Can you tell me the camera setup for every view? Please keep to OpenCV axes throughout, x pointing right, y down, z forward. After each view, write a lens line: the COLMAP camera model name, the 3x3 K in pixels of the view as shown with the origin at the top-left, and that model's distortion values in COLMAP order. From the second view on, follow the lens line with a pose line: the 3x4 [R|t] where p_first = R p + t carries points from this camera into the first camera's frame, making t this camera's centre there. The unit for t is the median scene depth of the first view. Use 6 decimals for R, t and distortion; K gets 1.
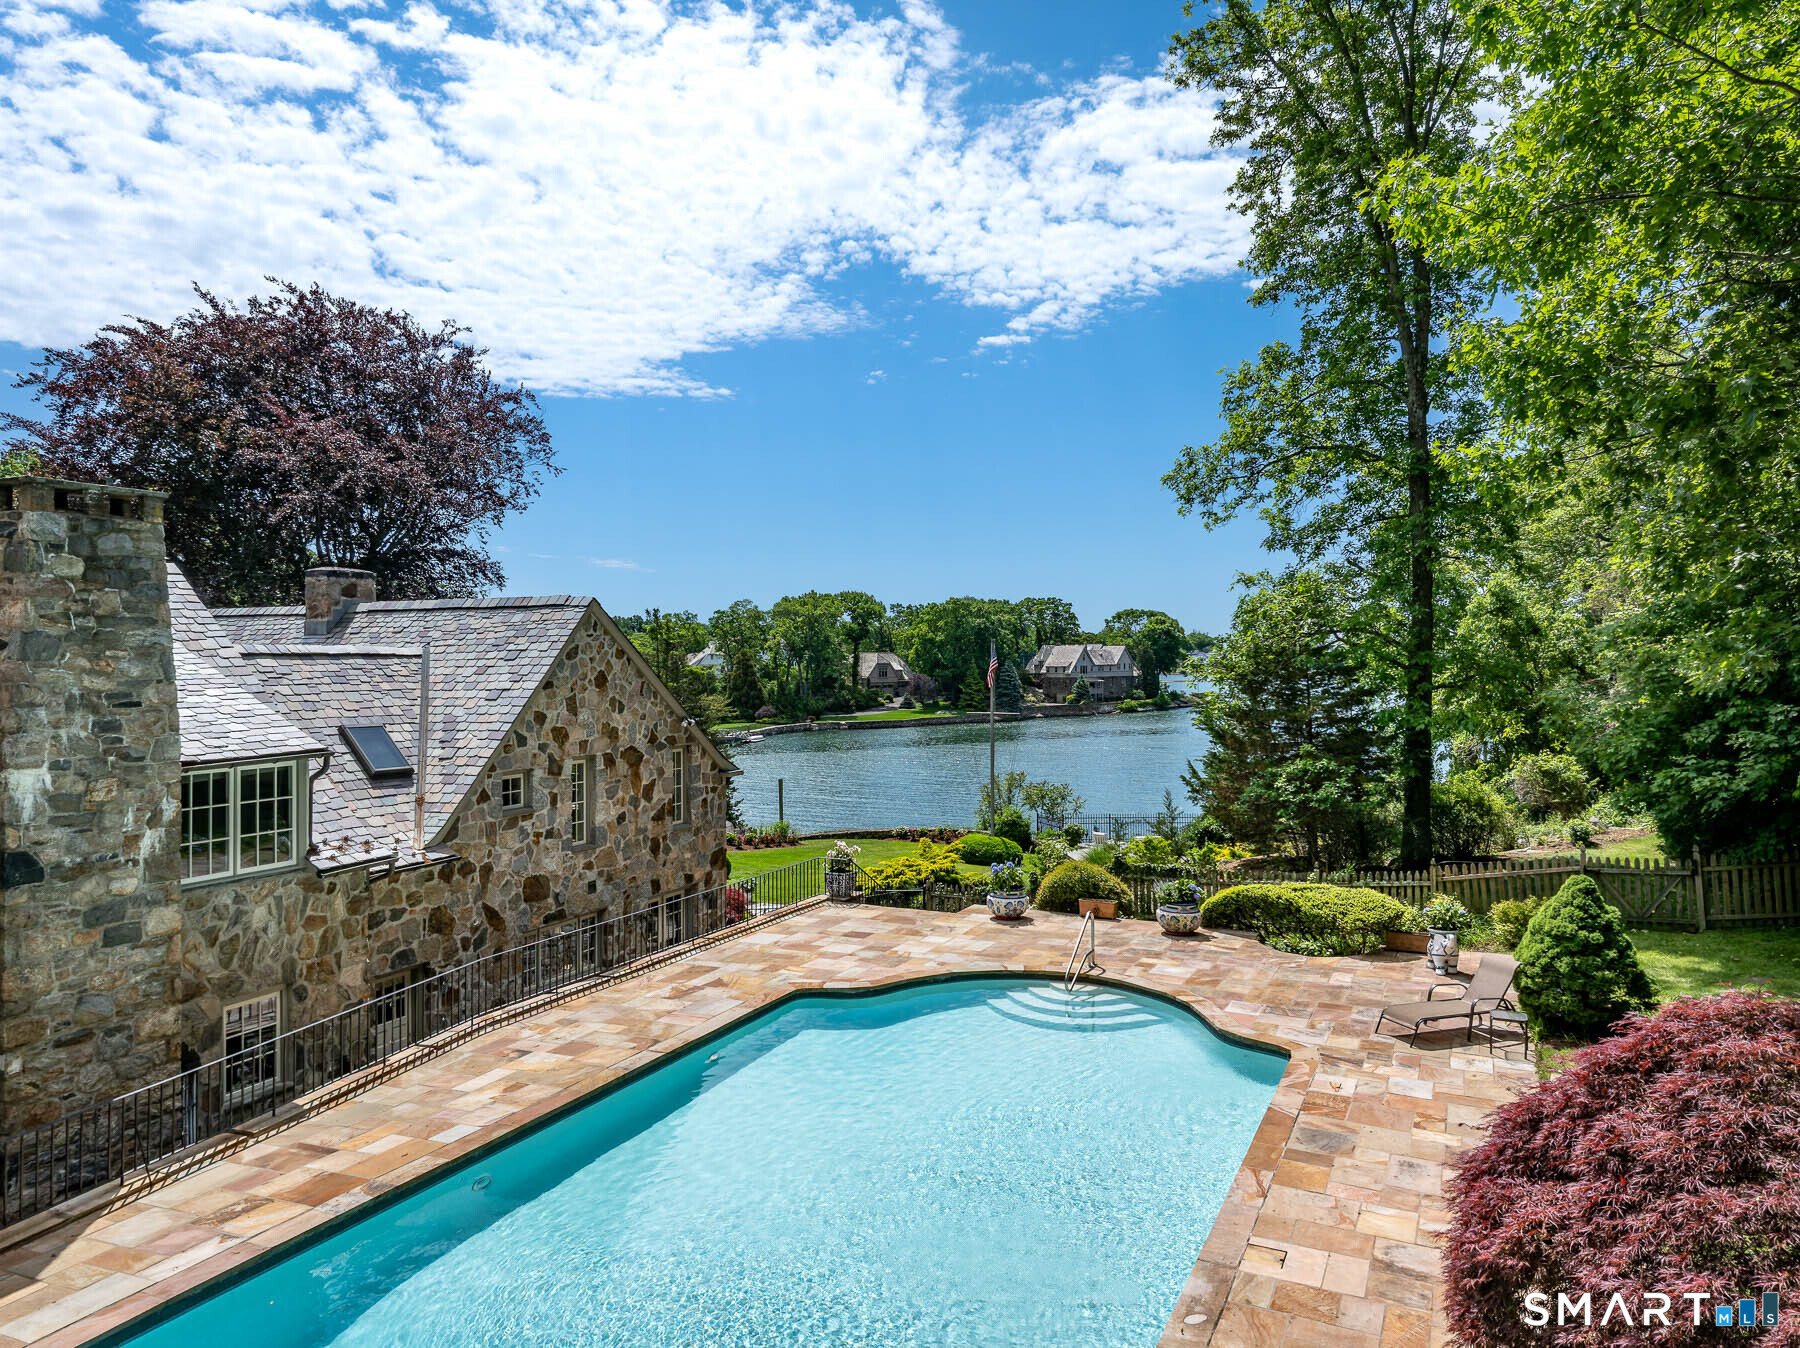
lens RADIAL K [[1235.2, 0, 905.8], [0, 1235.2, 675.2], [0, 0, 1]] dist [0.000331, -0.001273]
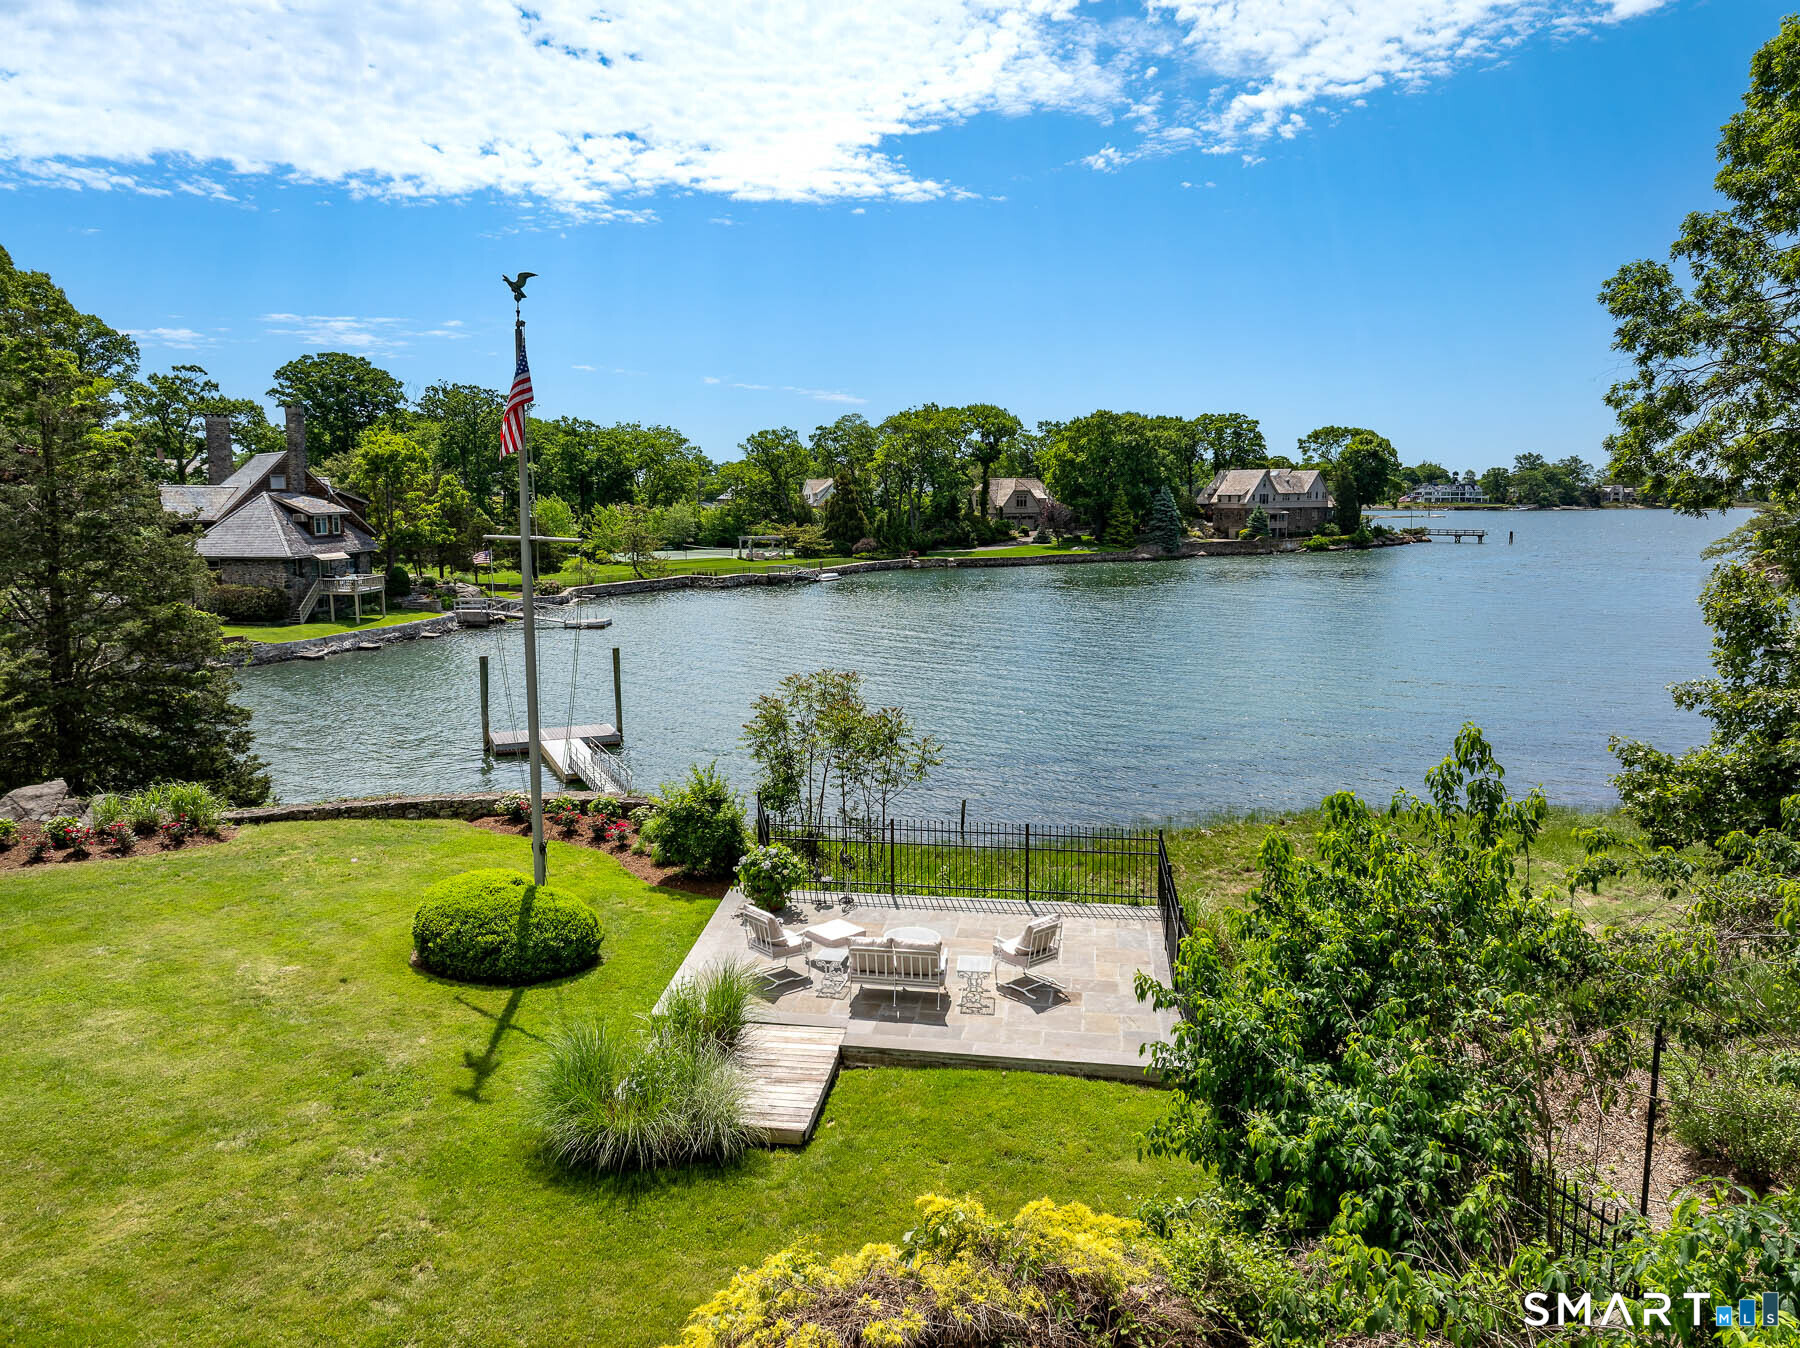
lens RADIAL K [[1261.2, 0, 900.0], [0, 1261.2, 674.8], [0, 0, 1]] dist [-0.005521, -0.011984]
pose [[0.986210, 0.025666, -0.163496, 0.045241], [-0.004460, 0.991665, 0.128769, 0.004868], [0.165438, -0.126264, 0.978104, 0.116517]]
